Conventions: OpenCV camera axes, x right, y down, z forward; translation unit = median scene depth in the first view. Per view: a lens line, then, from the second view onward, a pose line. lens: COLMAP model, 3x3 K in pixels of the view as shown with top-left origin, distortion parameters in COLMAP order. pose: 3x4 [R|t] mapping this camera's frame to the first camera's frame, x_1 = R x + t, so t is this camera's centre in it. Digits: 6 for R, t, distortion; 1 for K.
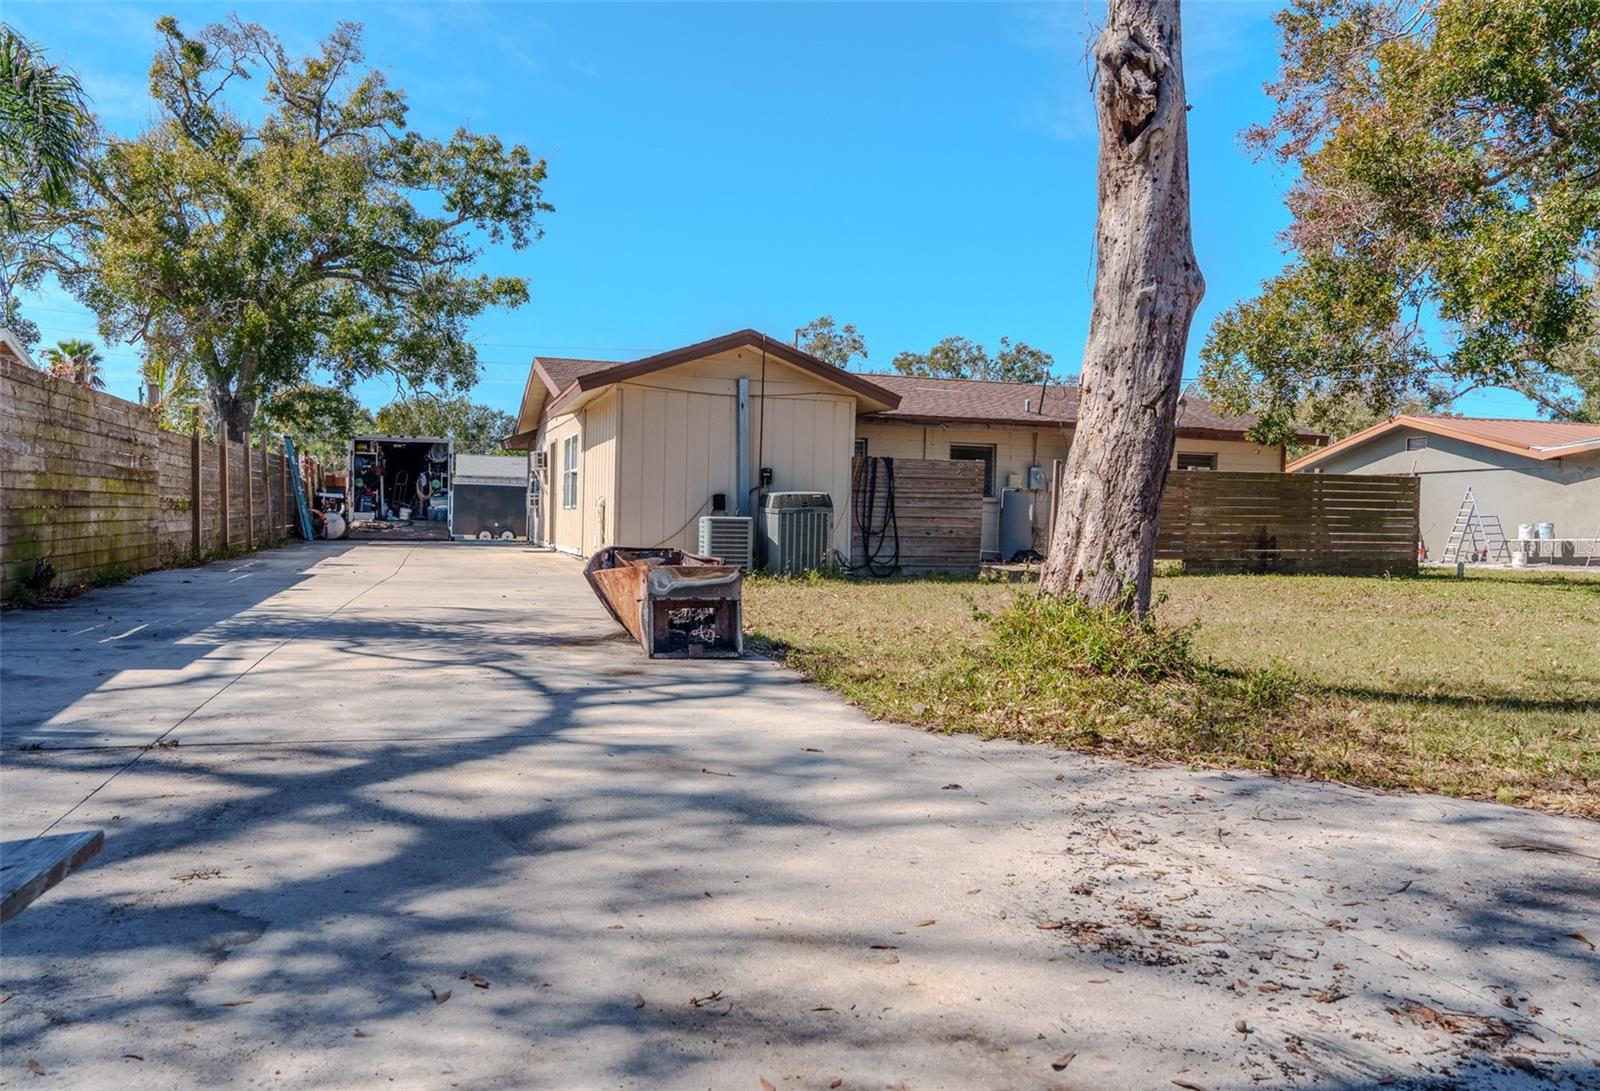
lens RADIAL K [[1117.4, 0, 763.2], [0, 1117.4, 562.6], [0, 0, 1]] dist [-0.021729, 0.004418]
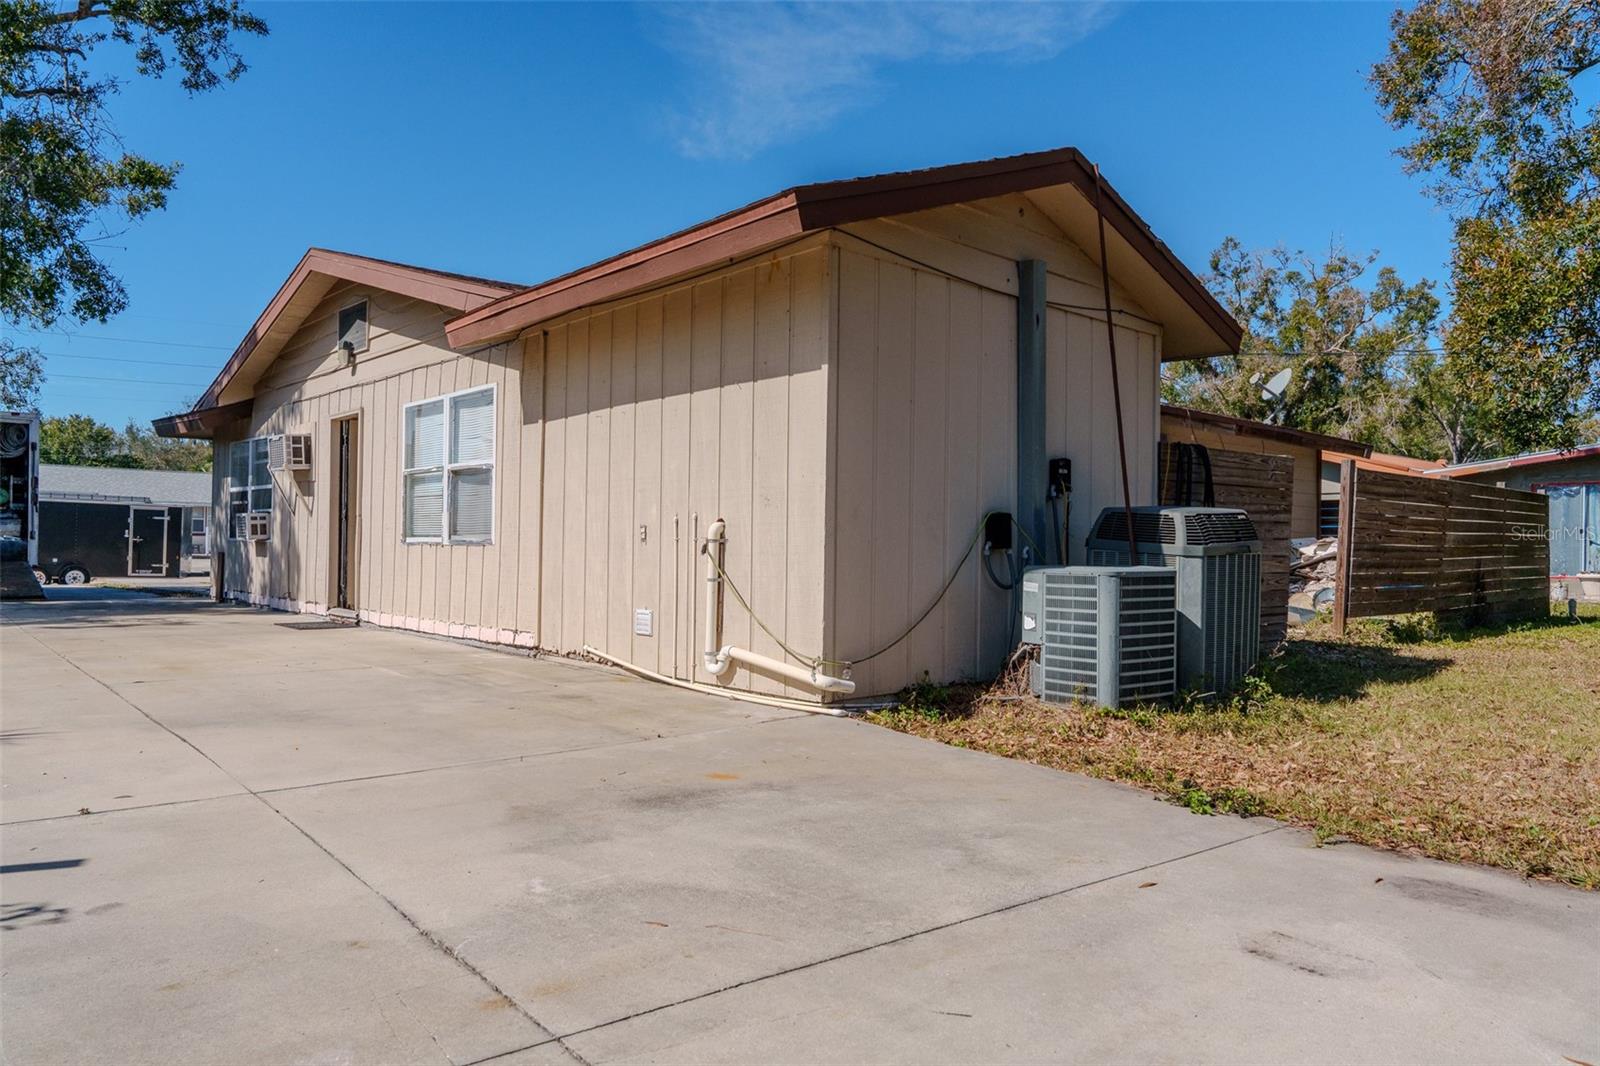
lens RADIAL K [[1072.5, 0, 797.8], [0, 1072.5, 527.9], [0, 0, 1]] dist [-0.008915, -0.000486]
pose [[0.905657, -0.002445, 0.424004, -0.333720], [0.024669, 0.998593, -0.046932, -0.042327], [-0.423293, 0.052964, 0.904444, 0.740695]]
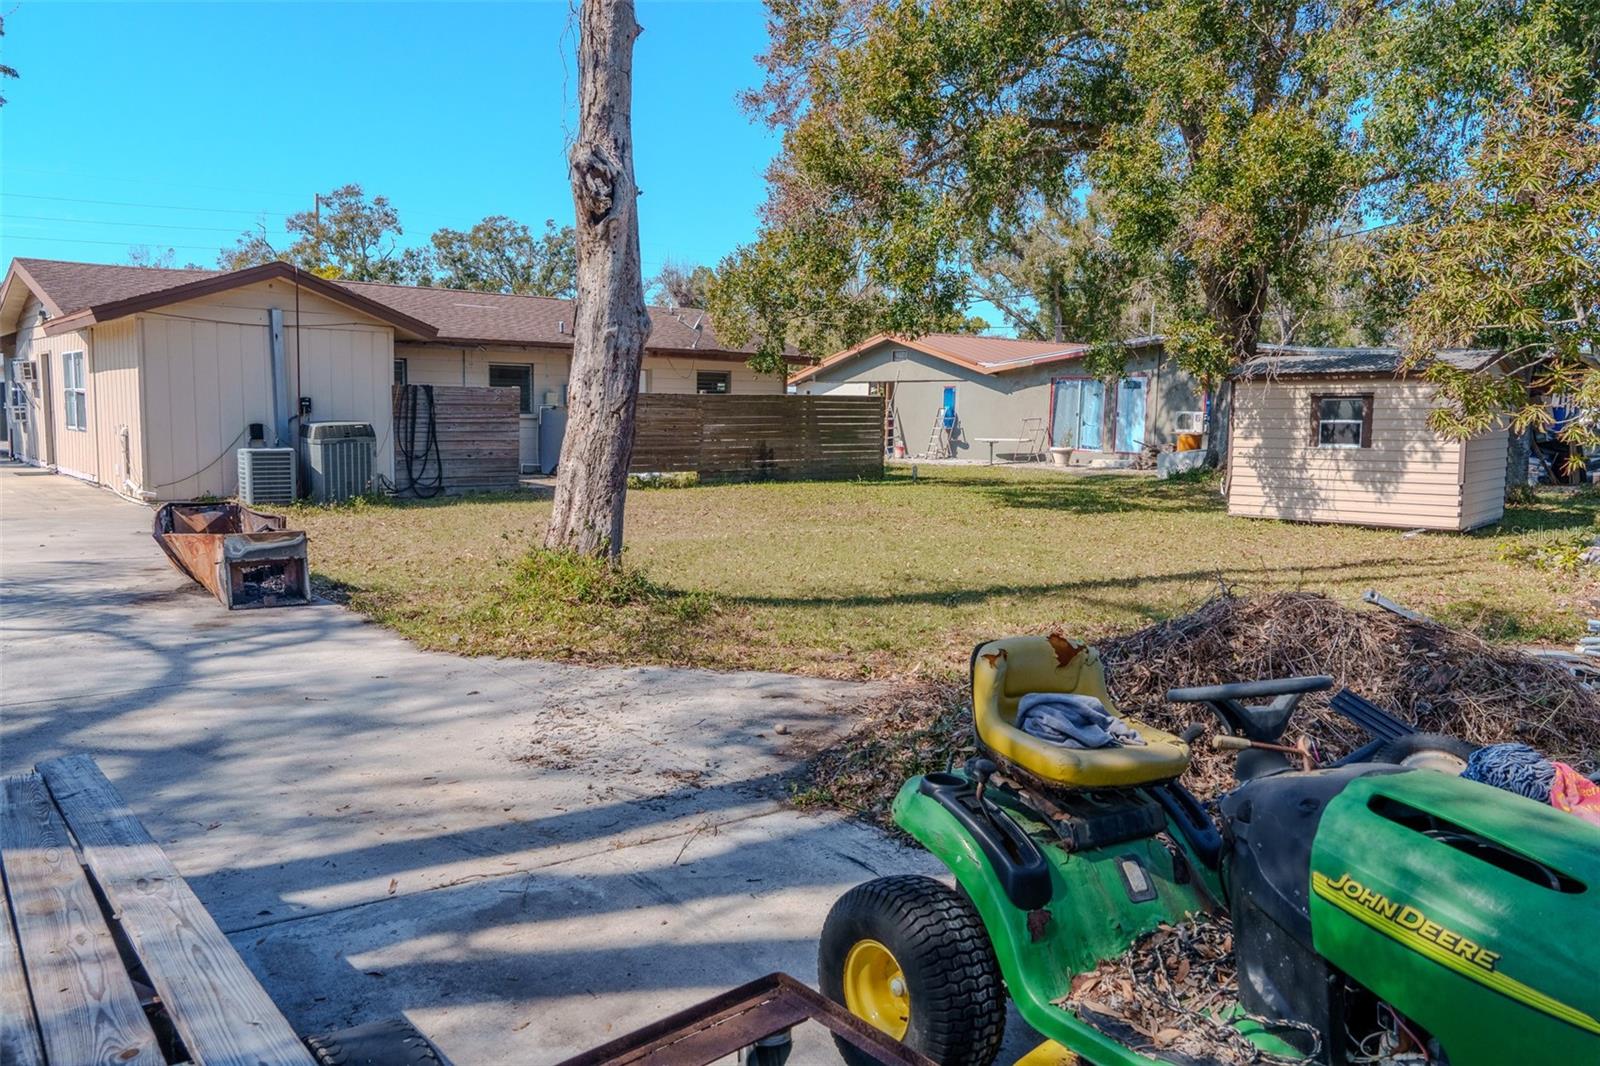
lens RADIAL K [[1161.3, 0, 794.2], [0, 1161.3, 541.3], [0, 0, 1]] dist [0.001080, -0.001231]
pose [[0.916775, -0.048824, 0.396408, -0.016968], [0.015862, 0.996168, 0.086009, -0.042836], [-0.399088, -0.072563, 0.914037, -0.195089]]
